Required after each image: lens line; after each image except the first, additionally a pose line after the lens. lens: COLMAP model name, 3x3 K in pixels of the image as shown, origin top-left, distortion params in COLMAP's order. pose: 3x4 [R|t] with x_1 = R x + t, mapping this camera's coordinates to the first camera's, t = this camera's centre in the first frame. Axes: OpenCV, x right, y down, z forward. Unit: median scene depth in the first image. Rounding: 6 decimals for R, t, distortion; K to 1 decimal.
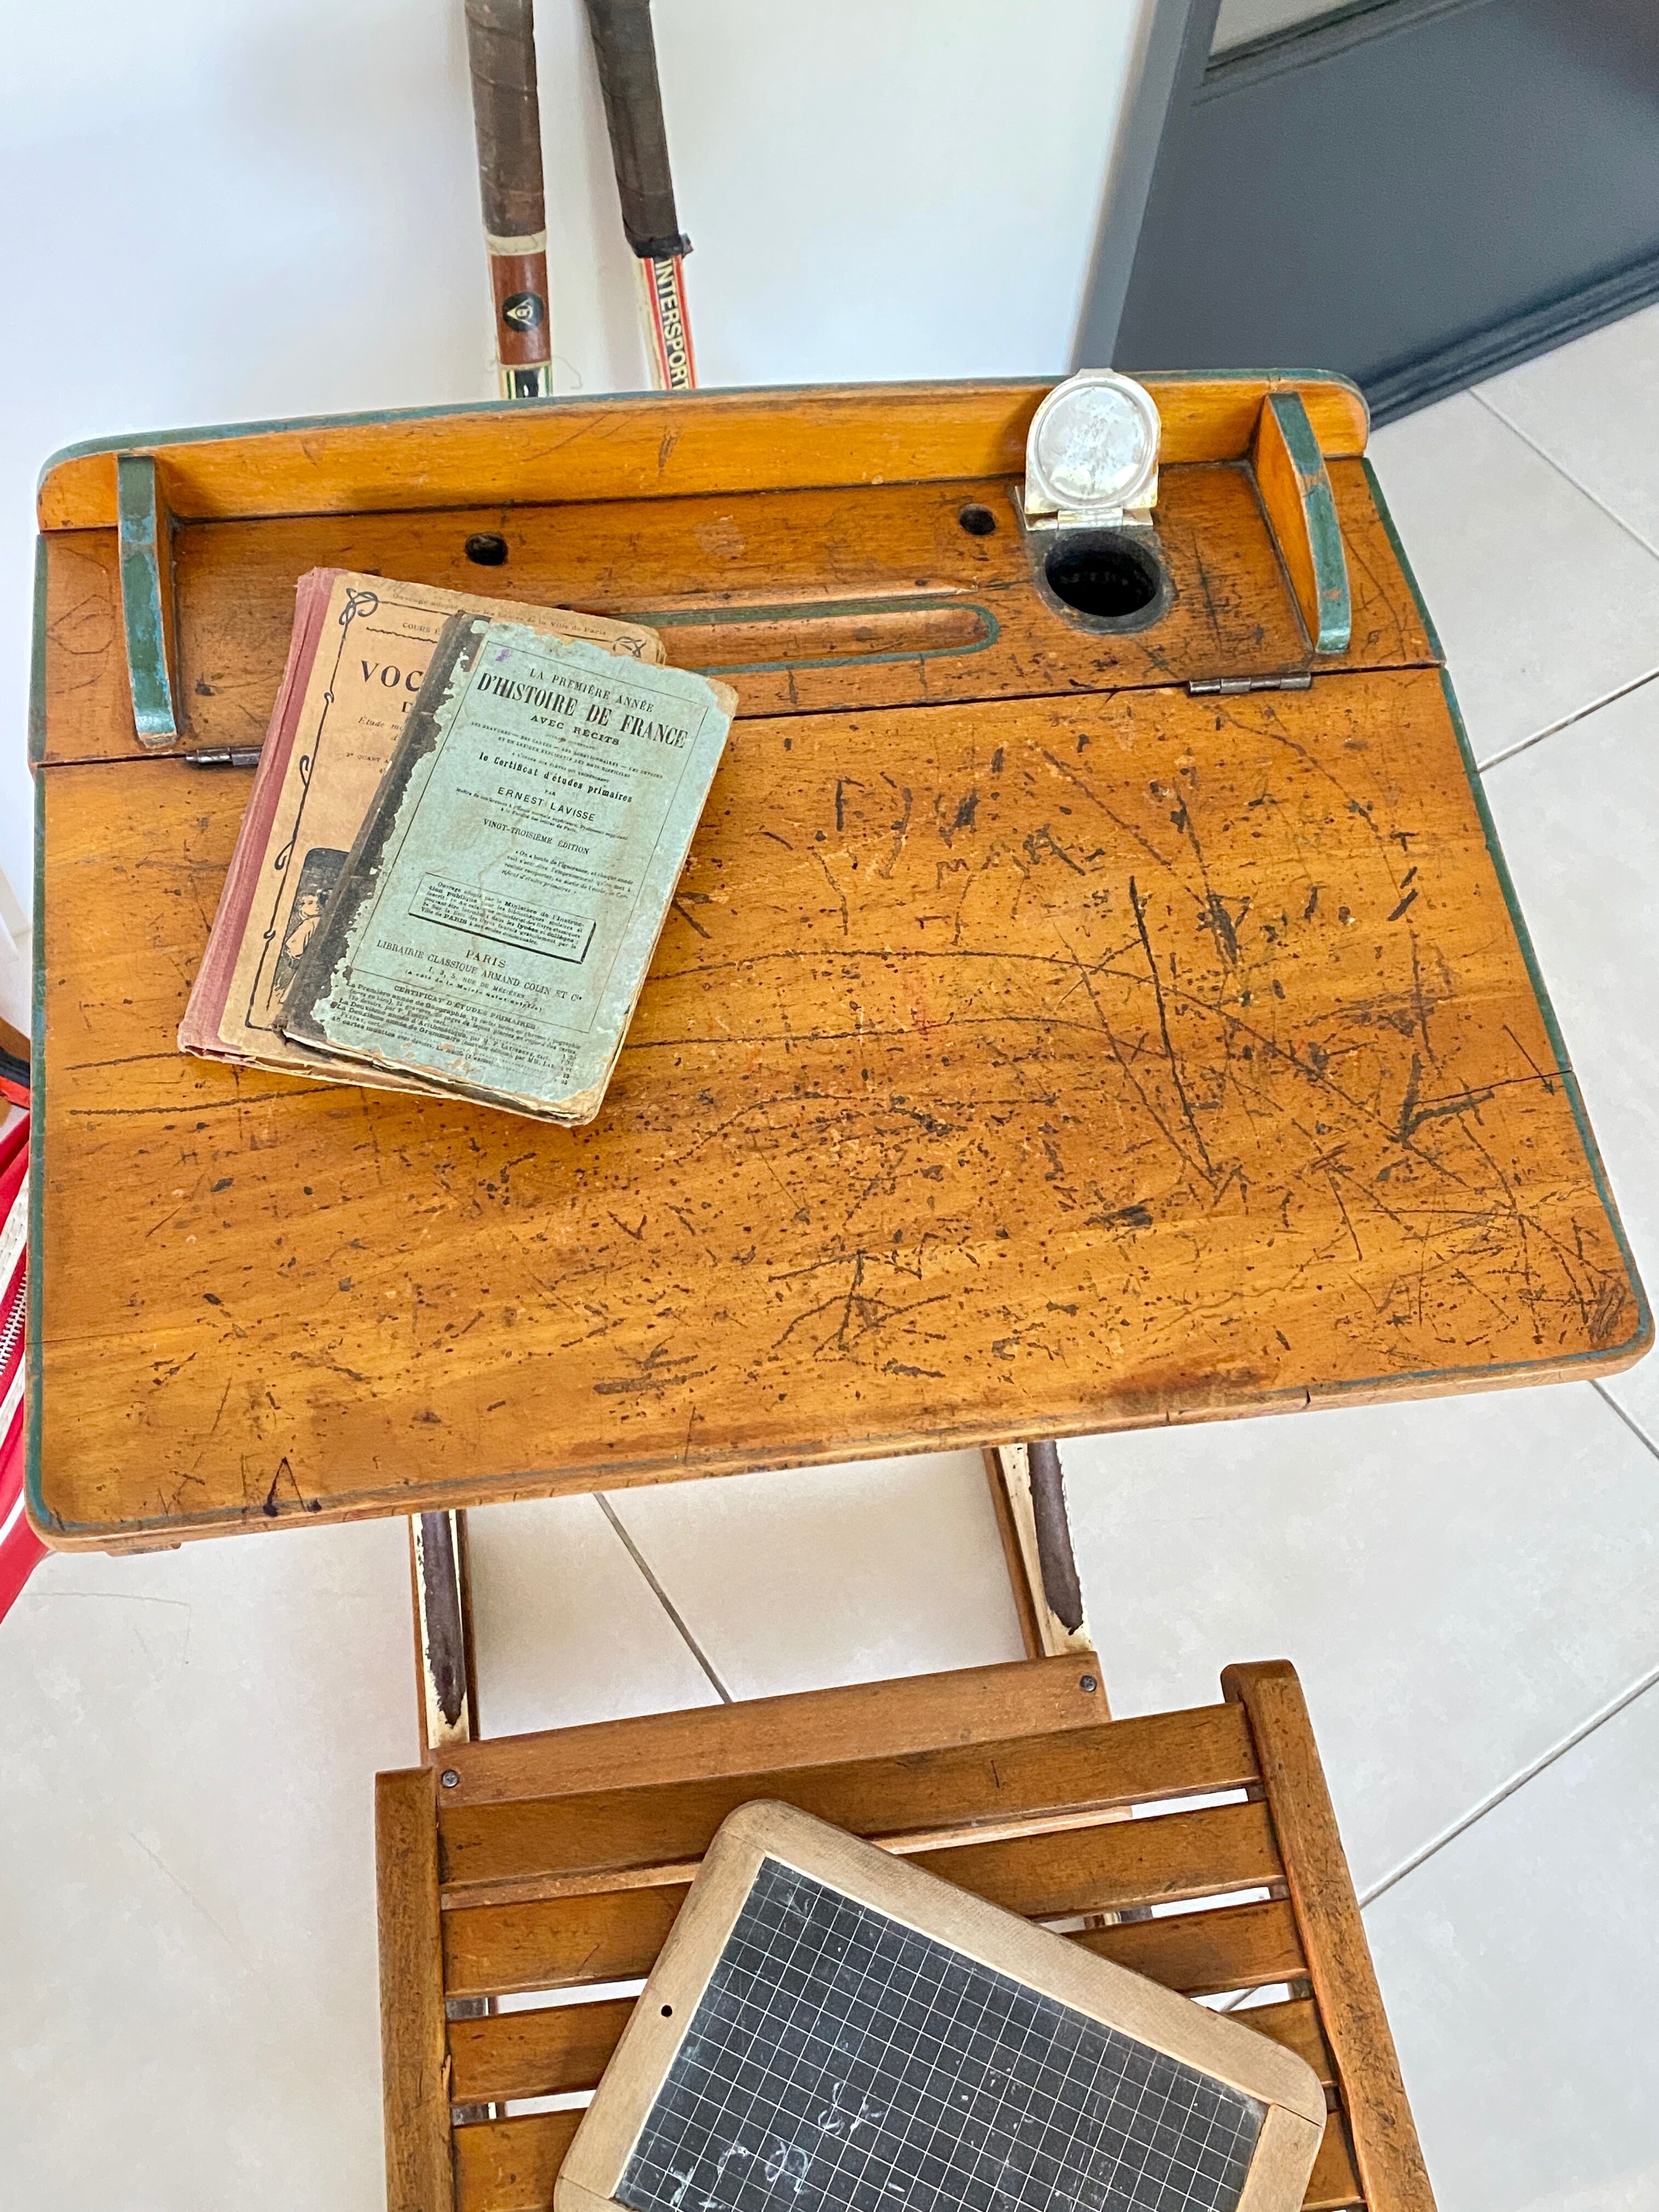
lens RADIAL K [[2137.1, 0, 829.5], [0, 2137.1, 1106.0], [0, 0, 1]] dist [0.158180, -0.461308]
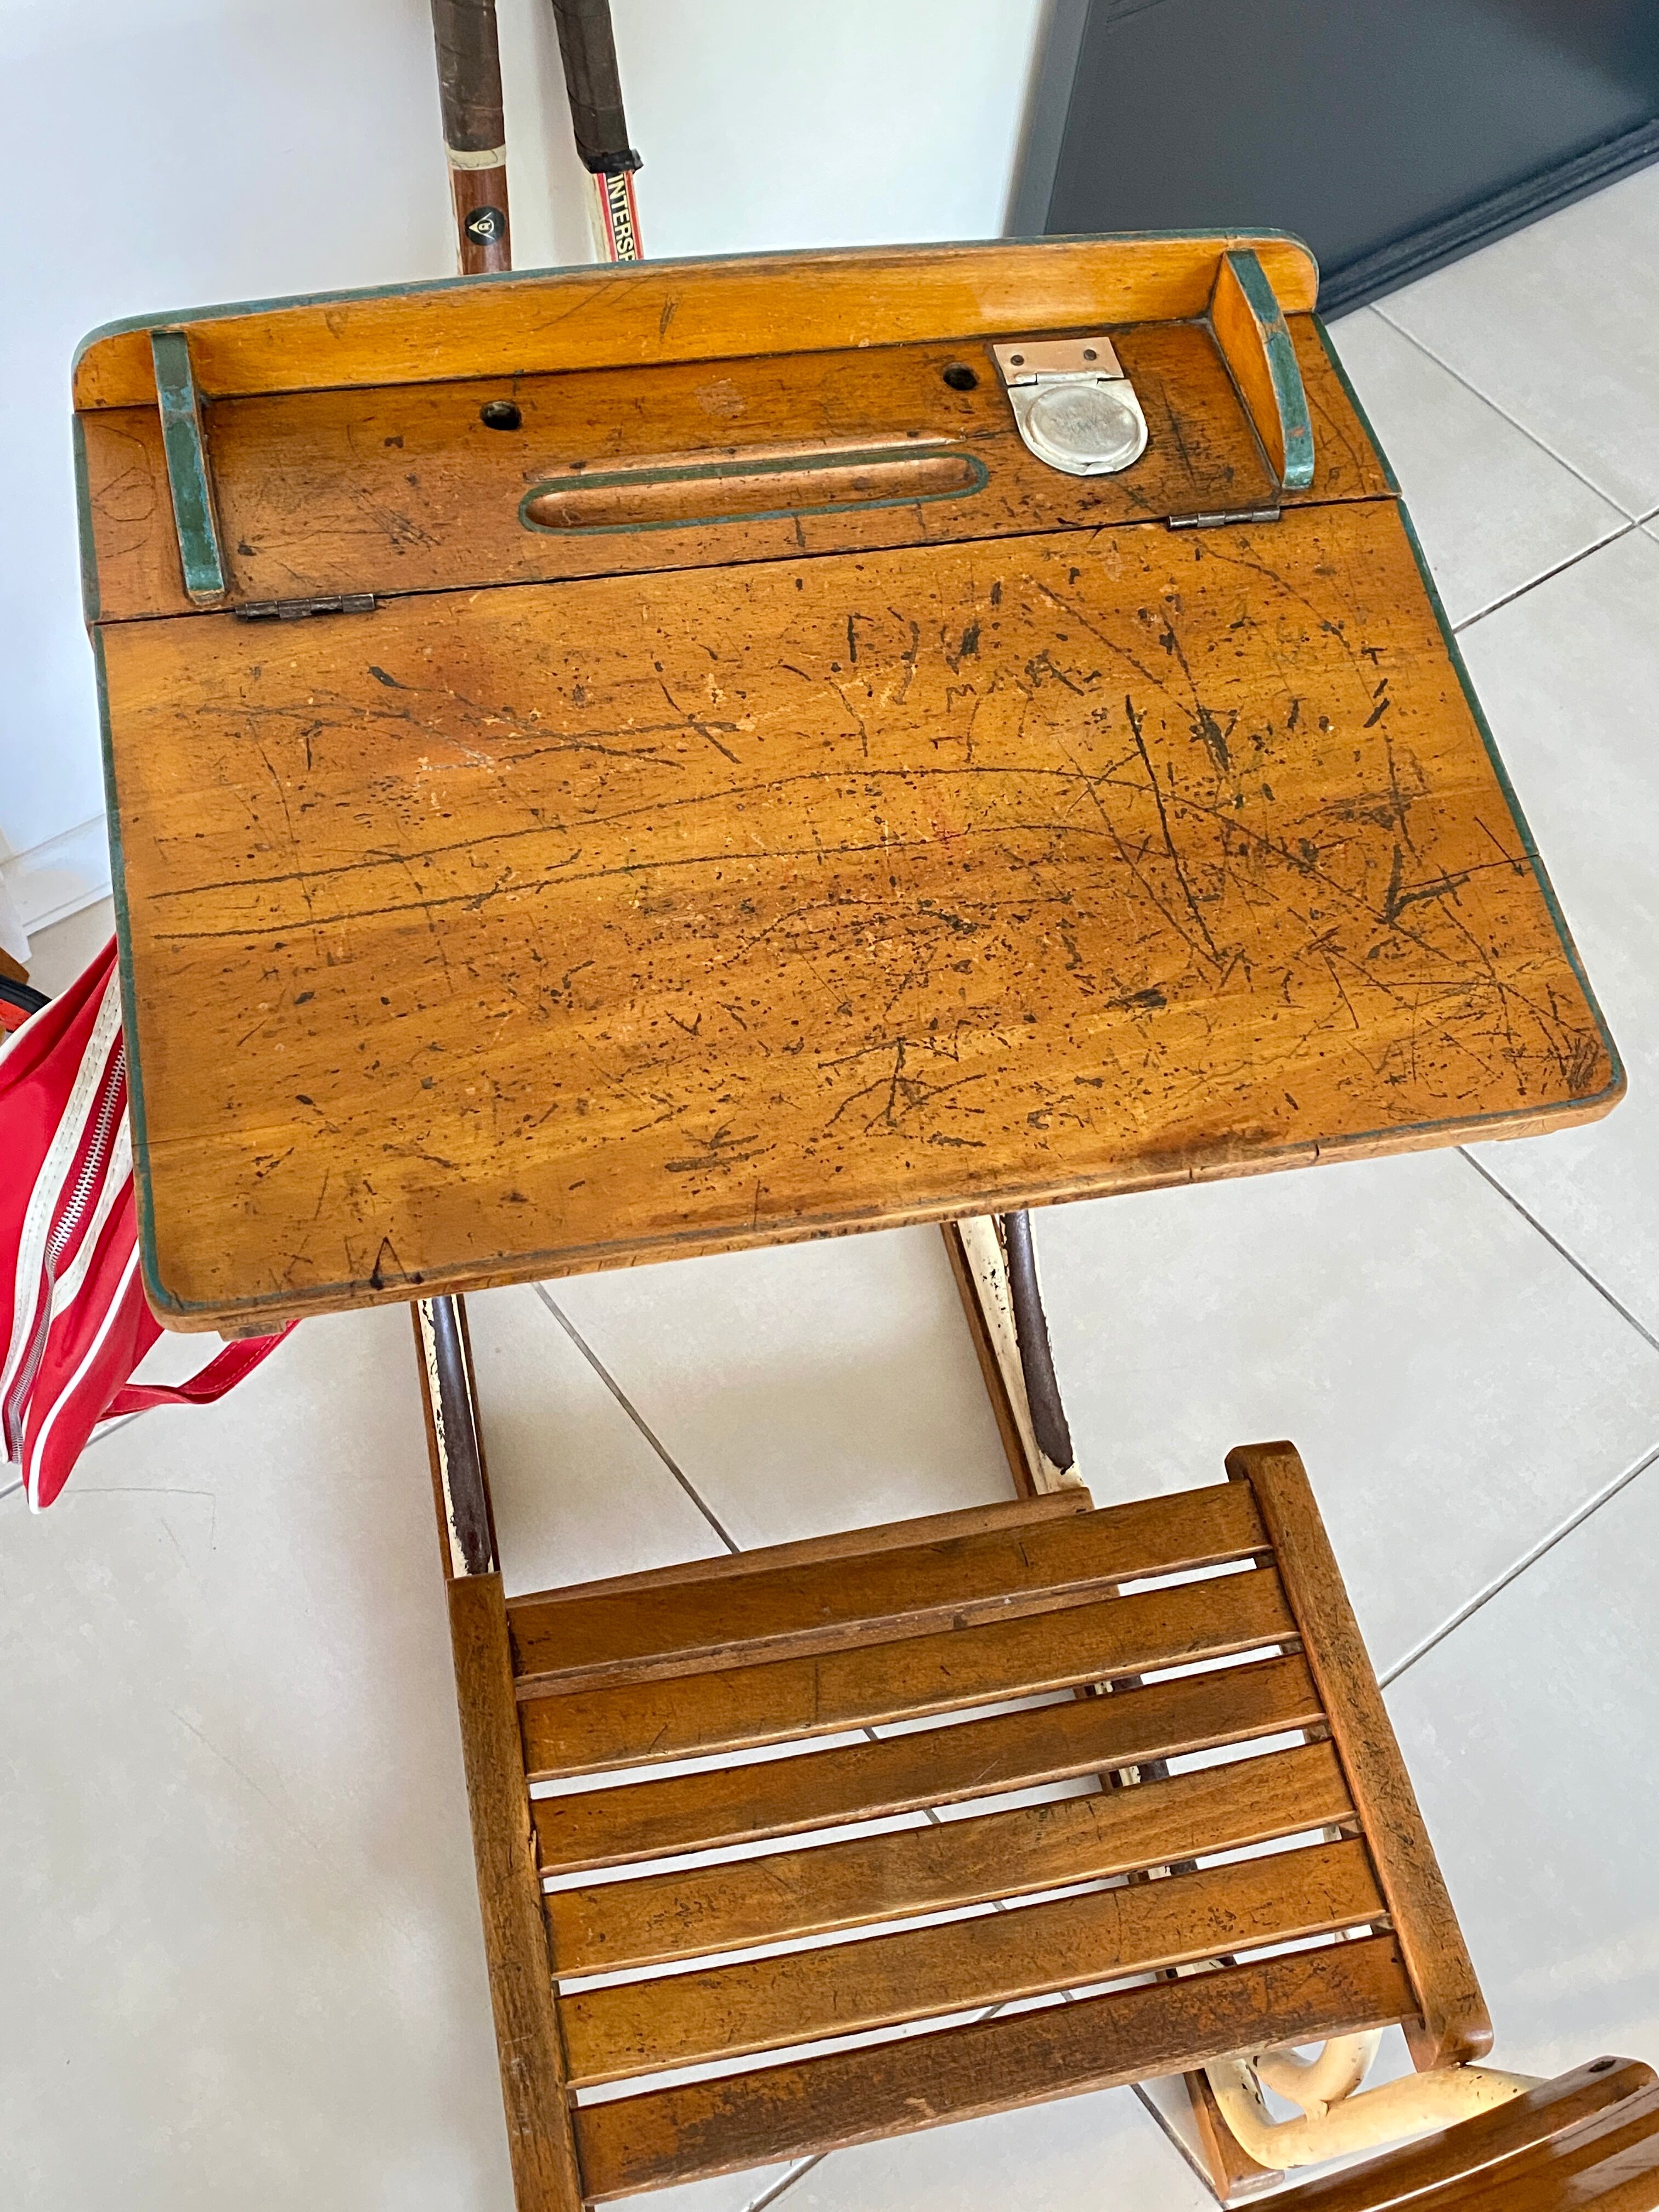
lens RADIAL K [[2137.1, 0, 829.5], [0, 2137.1, 1106.0], [0, 0, 1]] dist [0.158180, -0.461308]
pose [[0.998149, -0.043943, 0.042042, -0.063577], [0.043648, 0.999016, 0.007897, 0.085631], [-0.042348, -0.006048, 0.999085, -0.071381]]
